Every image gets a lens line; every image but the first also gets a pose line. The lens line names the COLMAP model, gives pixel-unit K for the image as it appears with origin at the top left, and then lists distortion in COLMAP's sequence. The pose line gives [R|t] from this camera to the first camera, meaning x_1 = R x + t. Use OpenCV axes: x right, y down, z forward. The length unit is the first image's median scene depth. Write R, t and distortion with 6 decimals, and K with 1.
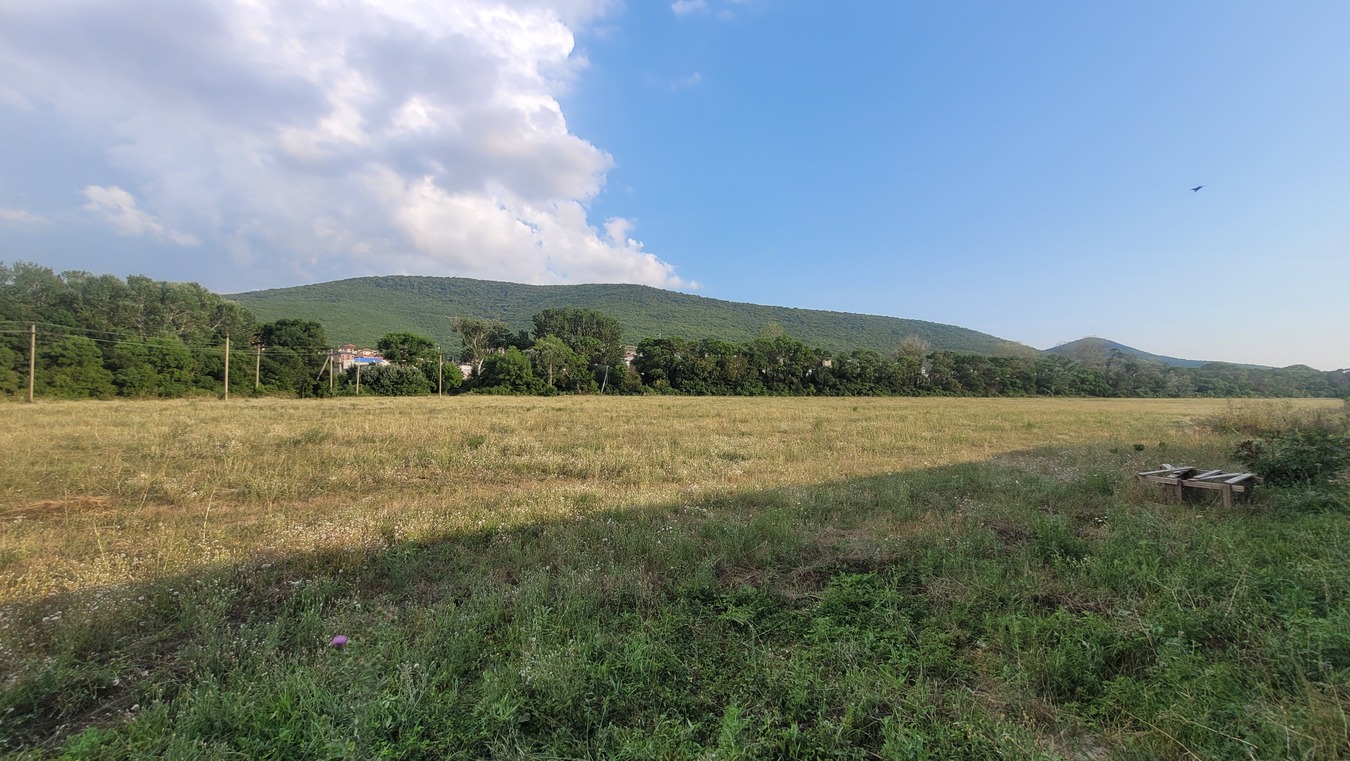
lens RADIAL K [[533.0, 0, 676.6], [0, 533.0, 380.5], [0, 0, 1]] dist [0.003338, 0.000023]
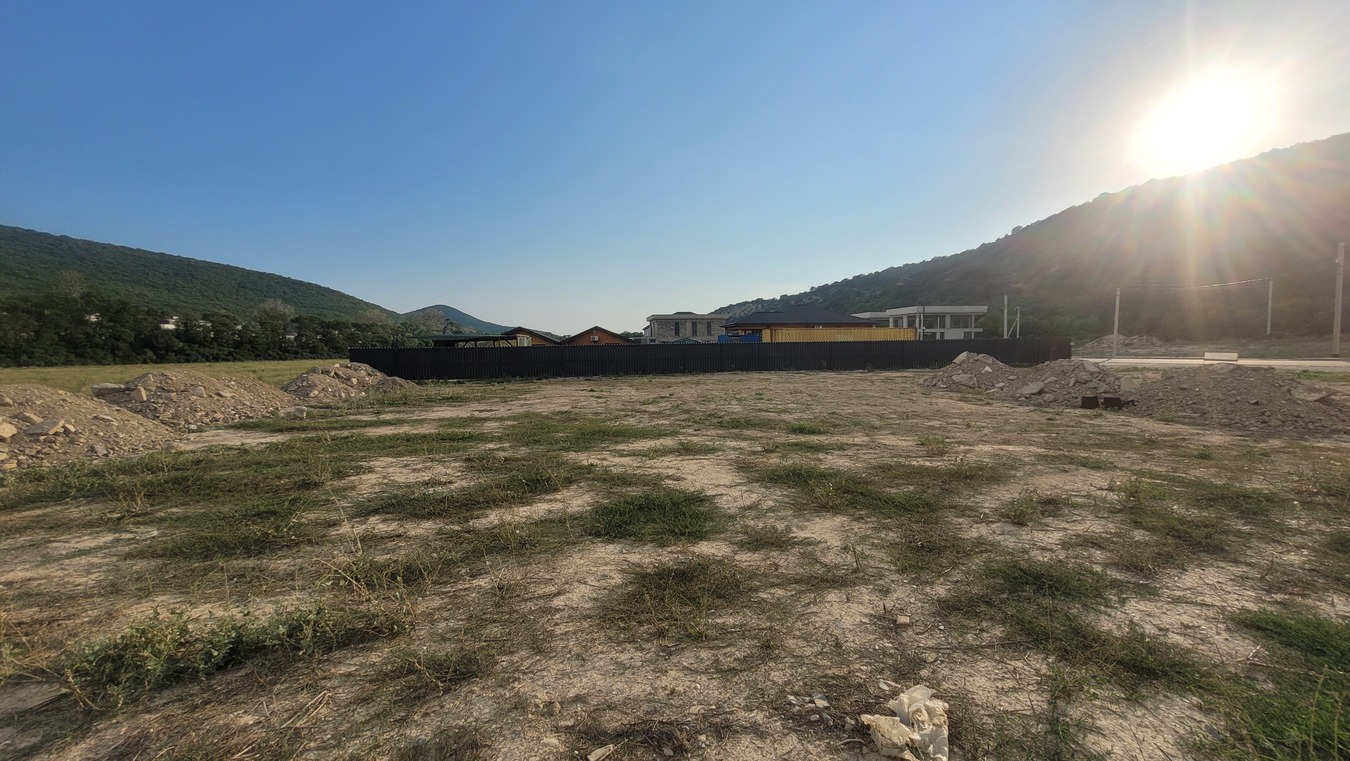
lens RADIAL K [[533.0, 0, 676.6], [0, 533.0, 380.5], [0, 0, 1]] dist [0.003338, 0.000023]
pose [[0.478788, -0.065364, 0.875494, -0.703503], [0.000577, 0.997248, 0.074139, -0.051263], [-0.877931, -0.034992, 0.477508, -1.248465]]
